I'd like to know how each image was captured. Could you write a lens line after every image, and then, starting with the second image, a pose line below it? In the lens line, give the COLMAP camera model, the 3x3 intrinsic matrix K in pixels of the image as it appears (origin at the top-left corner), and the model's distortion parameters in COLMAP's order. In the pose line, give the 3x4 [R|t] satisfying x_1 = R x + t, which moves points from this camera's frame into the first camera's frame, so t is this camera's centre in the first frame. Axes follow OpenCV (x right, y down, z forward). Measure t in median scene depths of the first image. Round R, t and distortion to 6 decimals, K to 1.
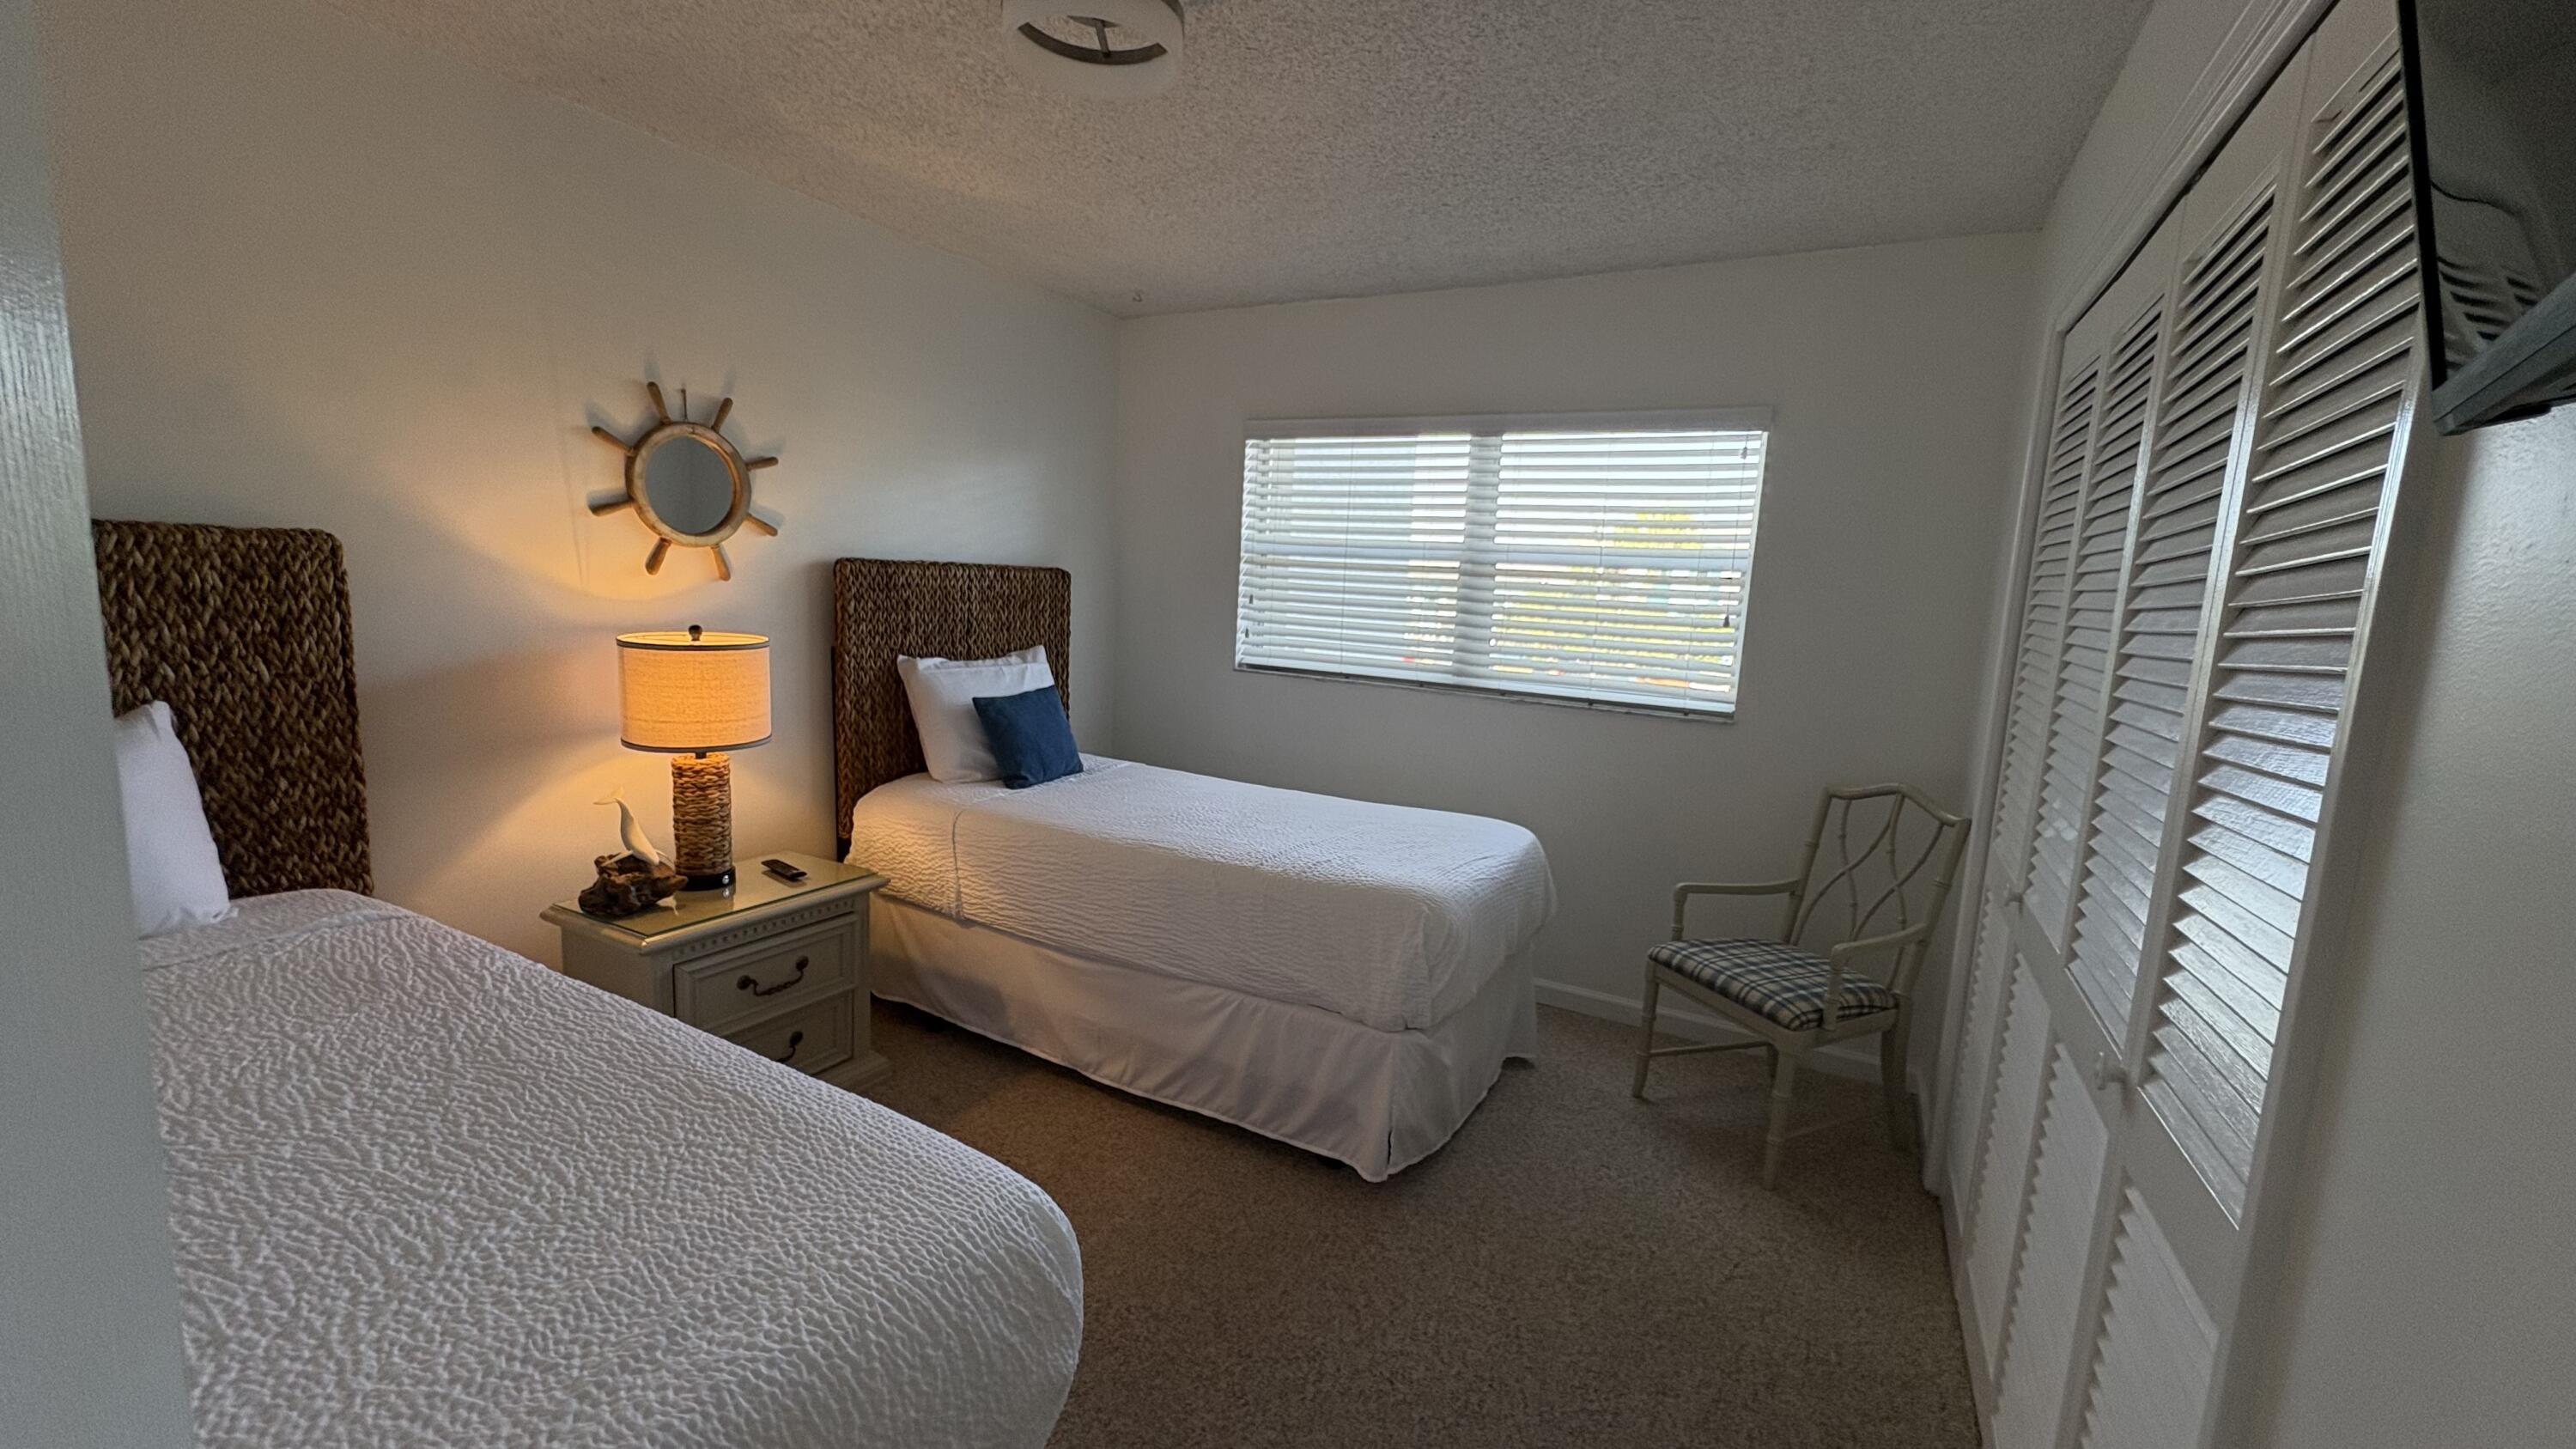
lens RADIAL K [[1025.7, 0, 1288.0], [0, 1025.7, 724.5], [0, 0, 1]] dist [0.001502, 0.000122]
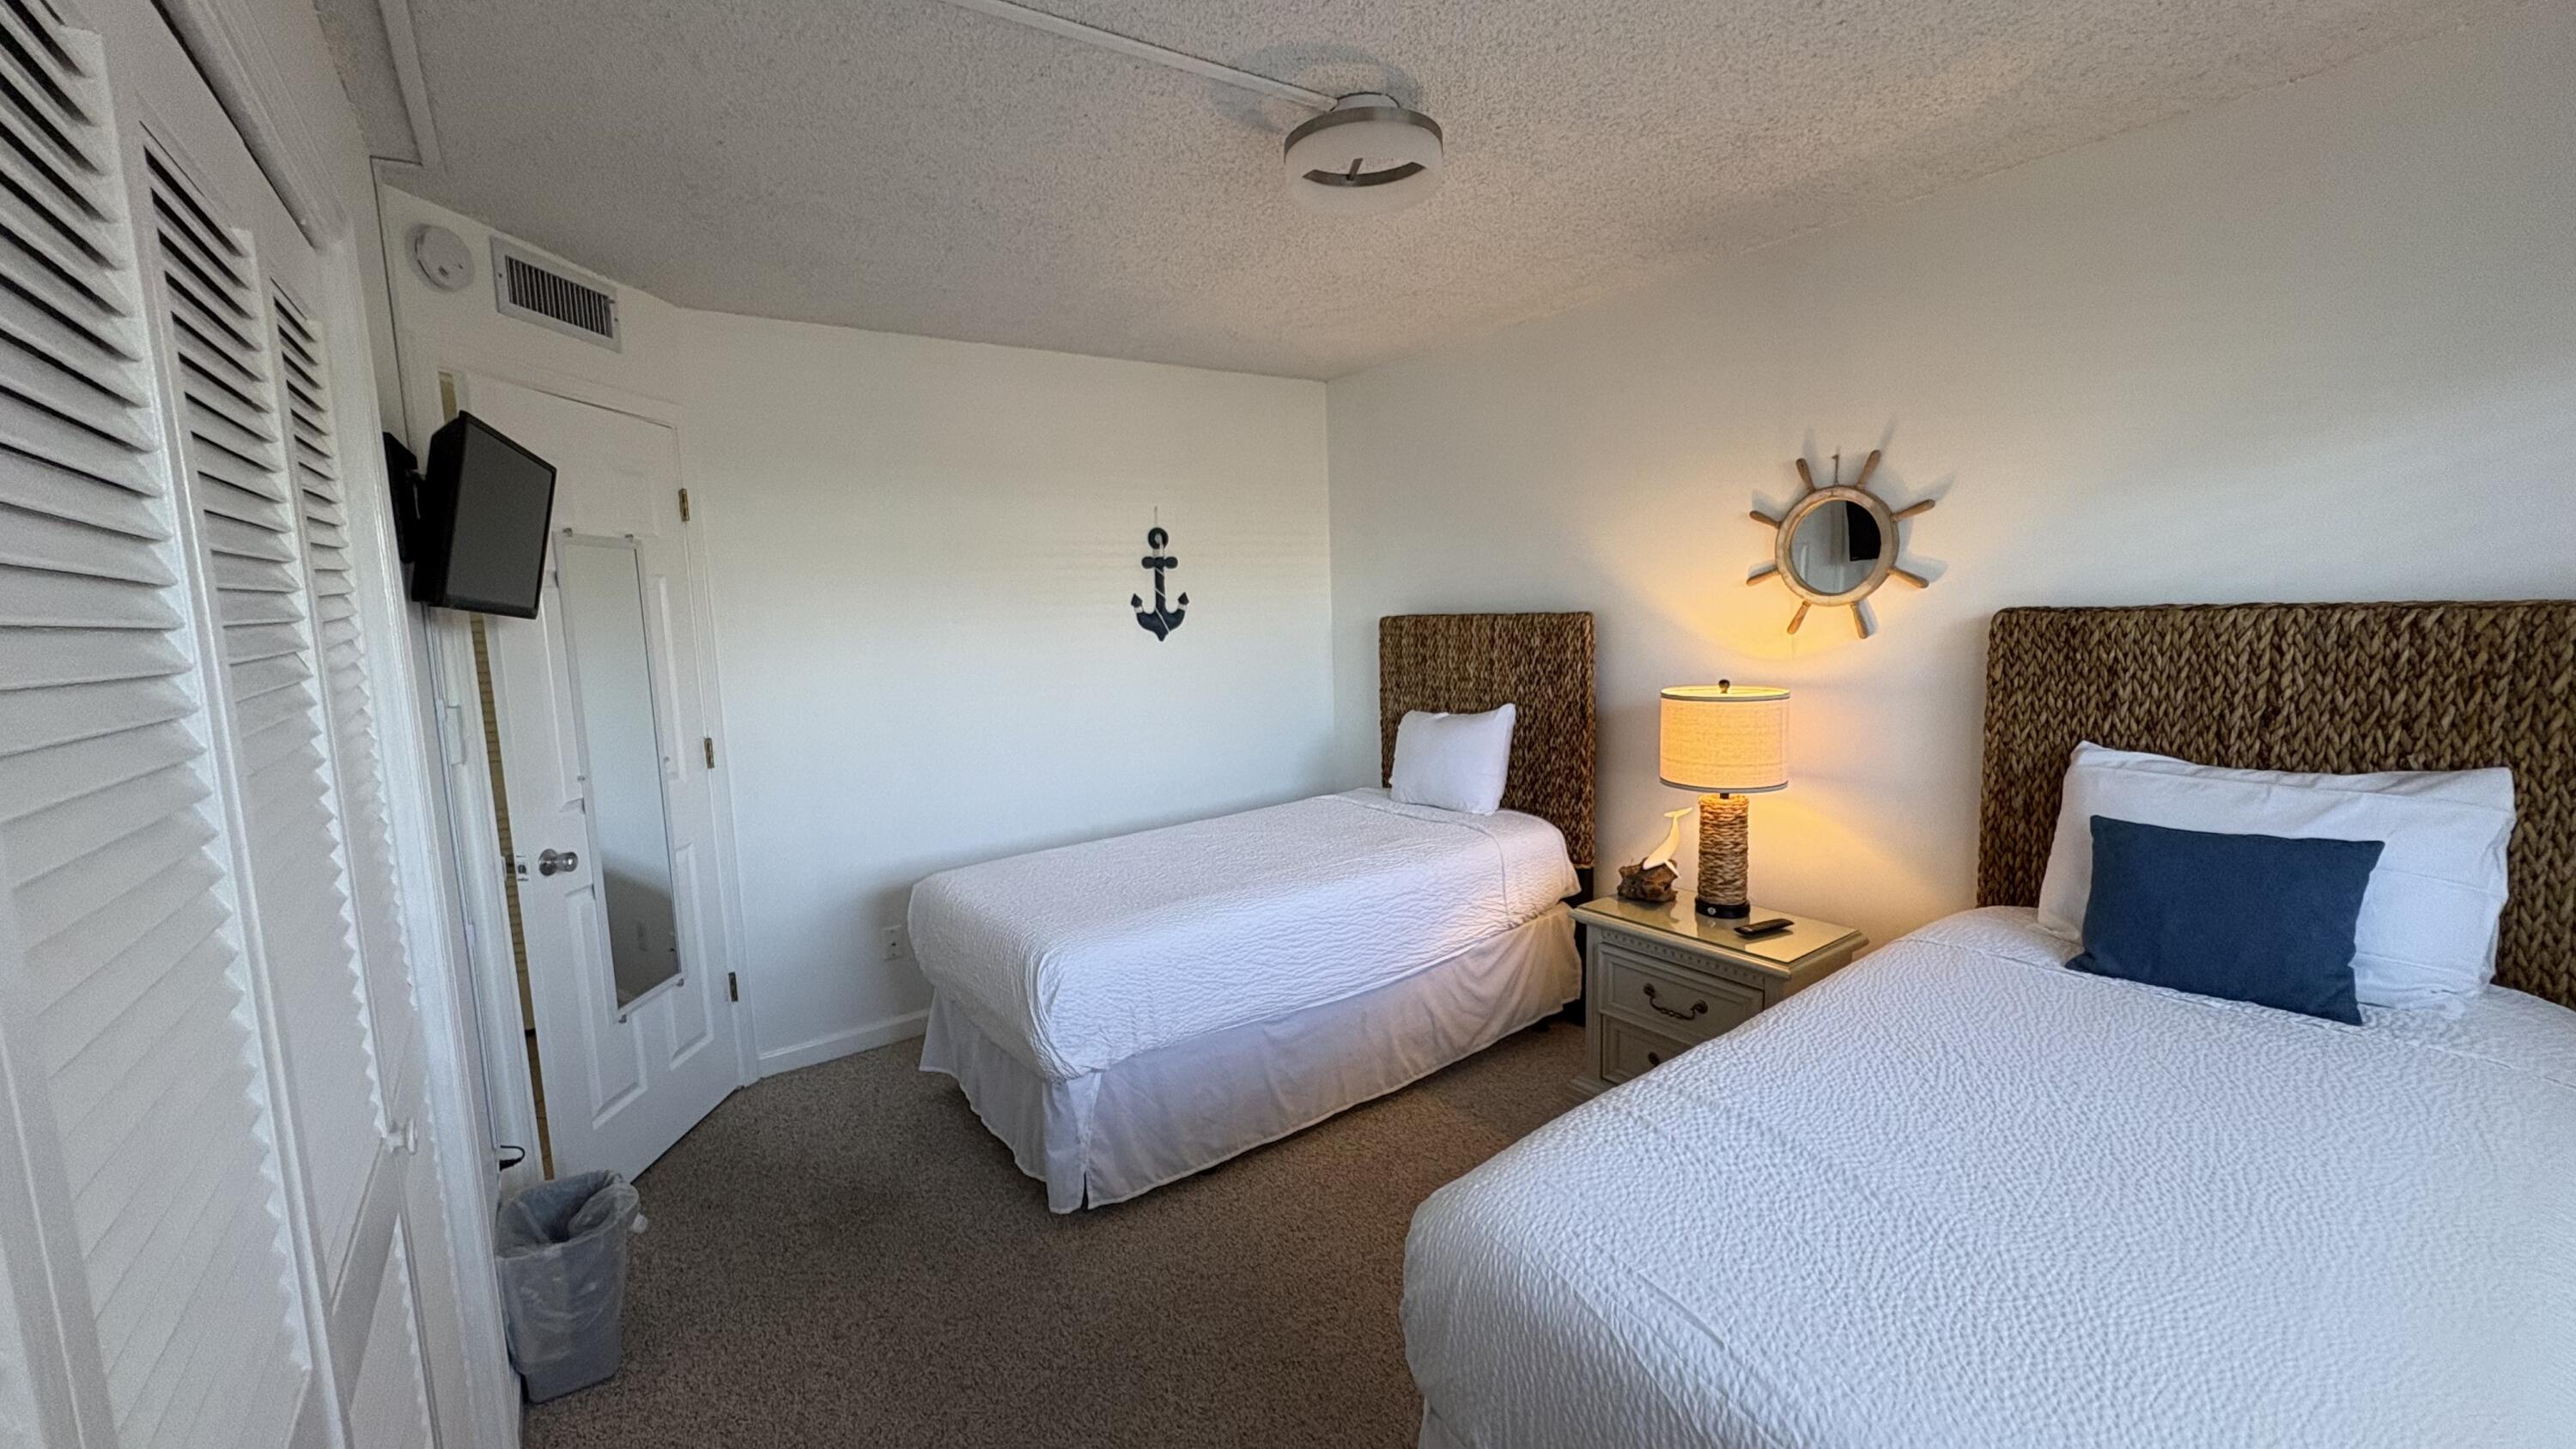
lens RADIAL K [[1026.3, 0, 1258.1], [0, 1026.3, 732.0], [0, 0, 1]] dist [0.000438, 0.000244]
pose [[-0.446902, 0.077969, -0.891179, 0.590798], [-0.115865, 0.982759, 0.144084, -0.129753], [0.887048, 0.167648, -0.430163, 0.941552]]
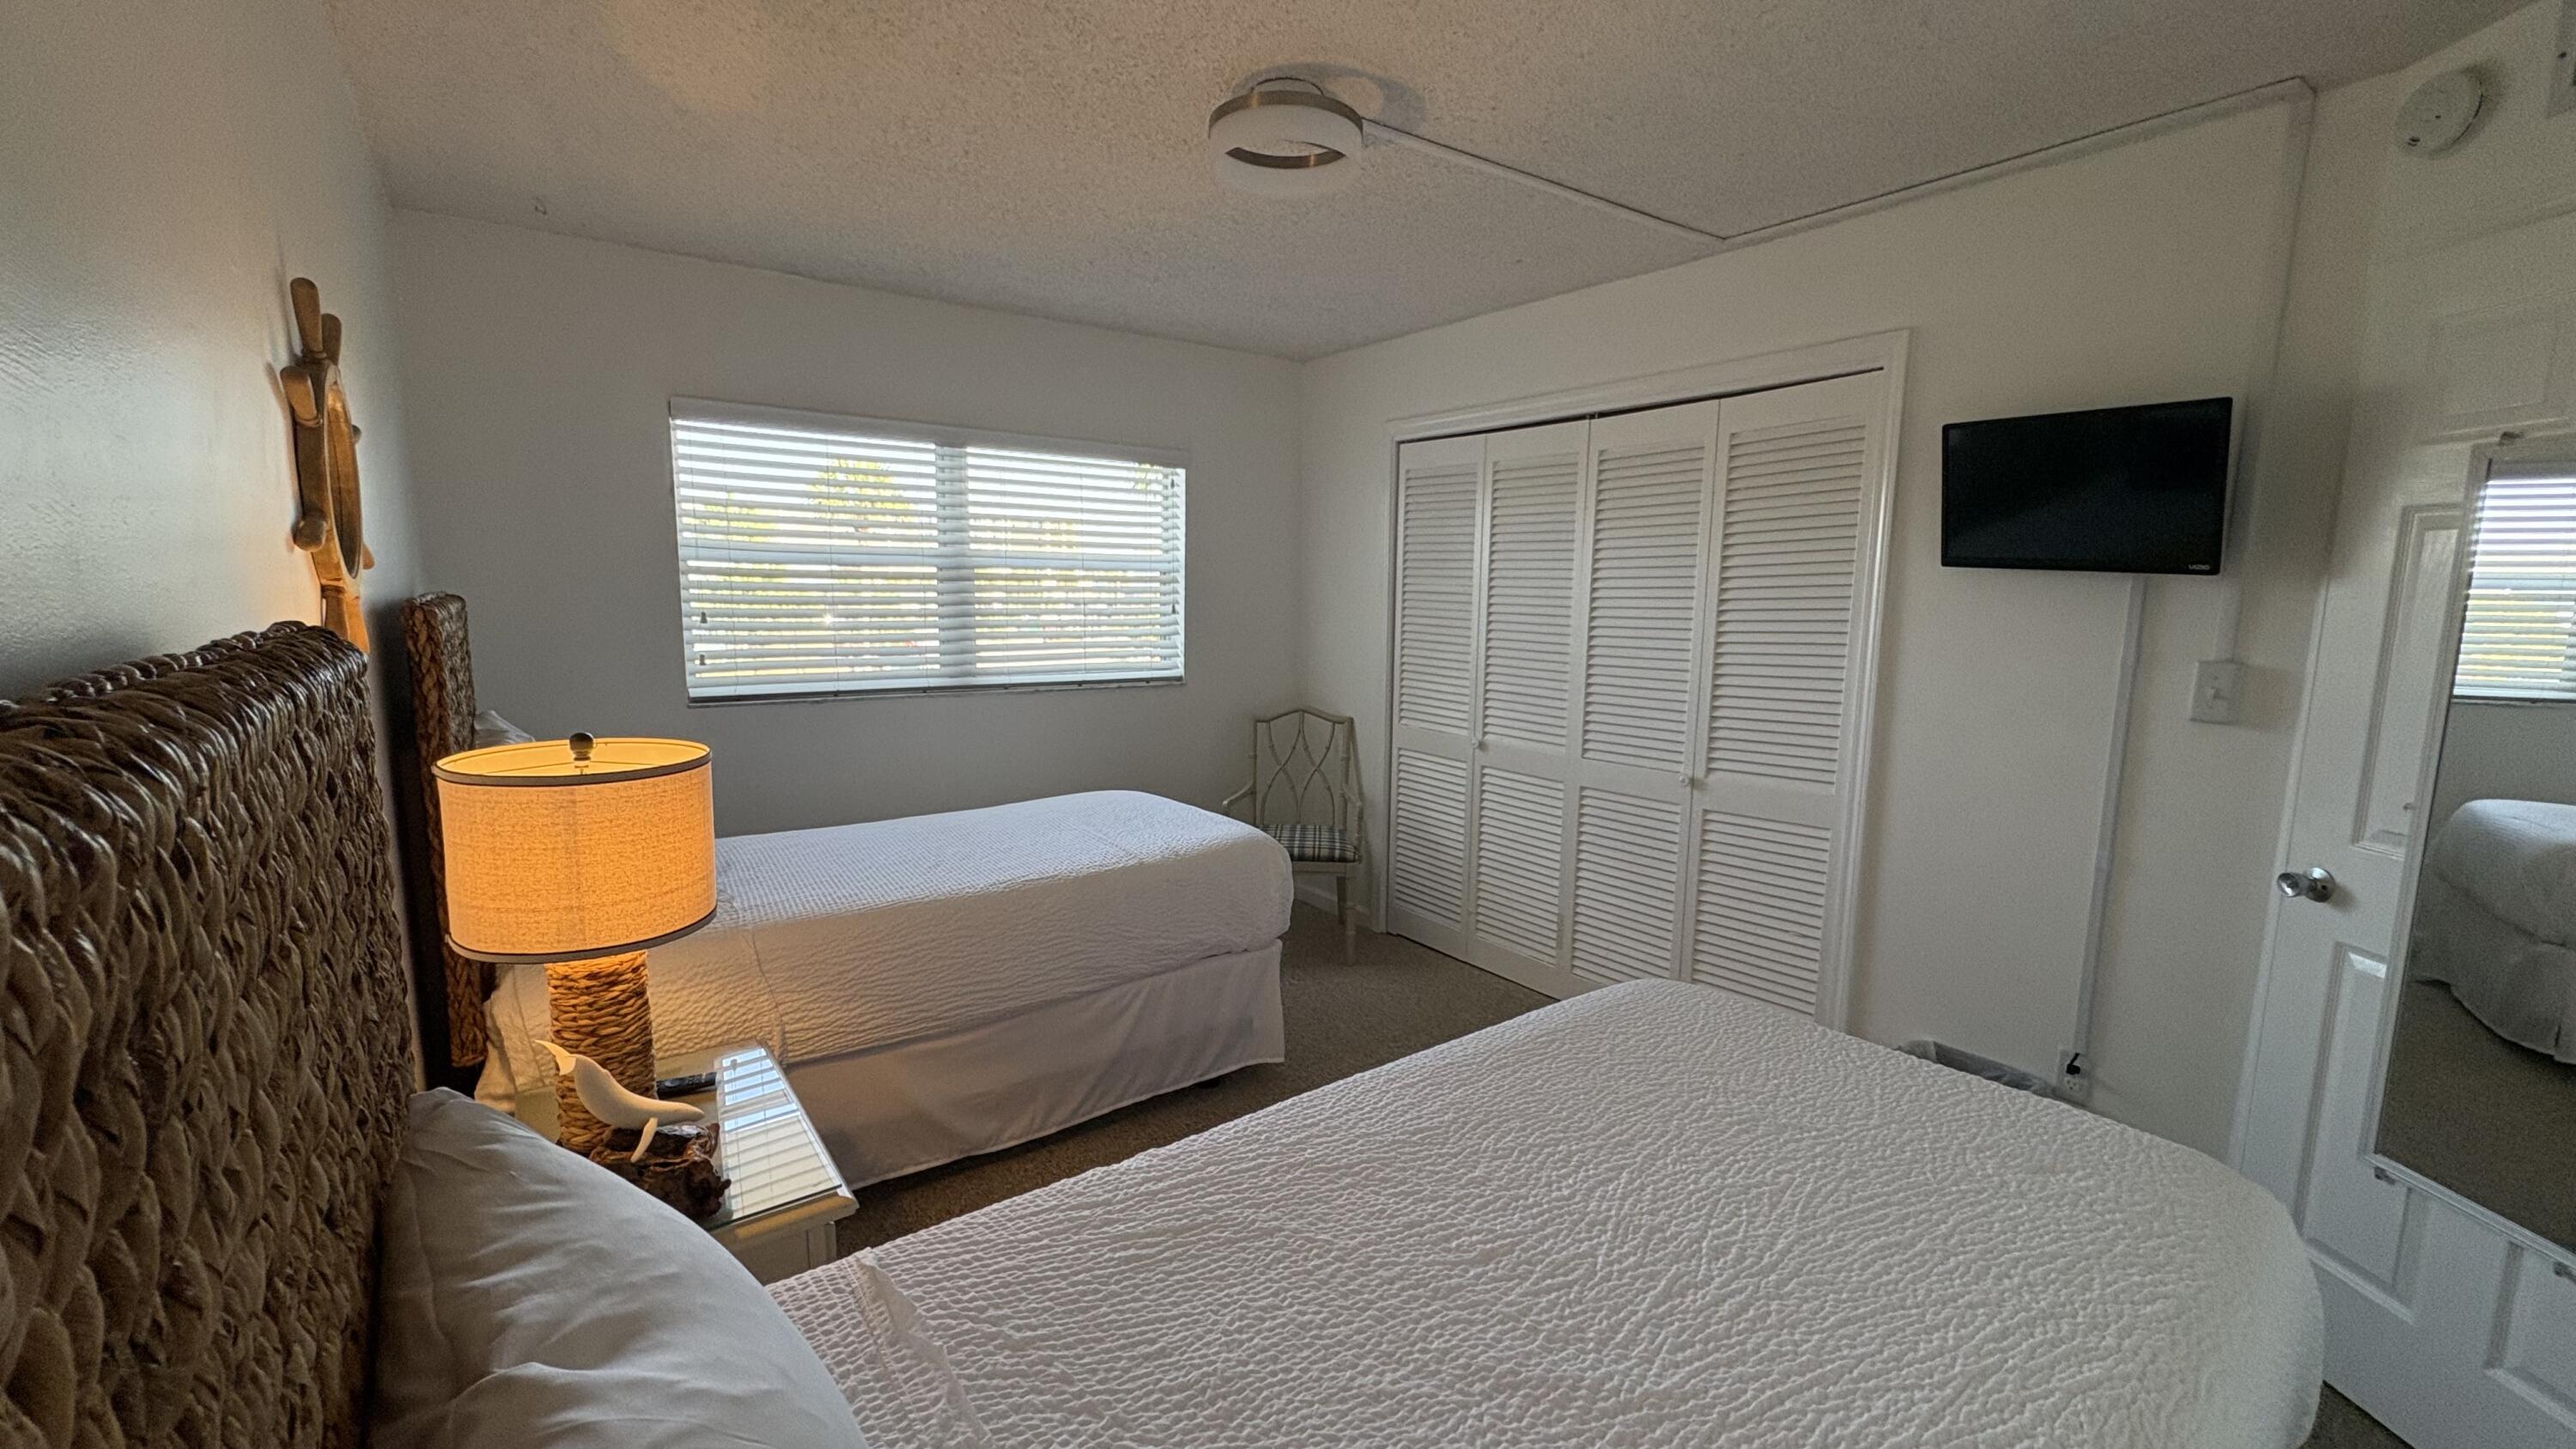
lens RADIAL K [[1026.3, 0, 1258.1], [0, 1026.3, 732.0], [0, 0, 1]] dist [0.000438, 0.000244]
pose [[0.433003, -0.170962, 0.885031, -0.841429], [0.138810, 0.982784, 0.121932, -0.103092], [-0.890640, 0.070054, 0.449280, 0.353109]]
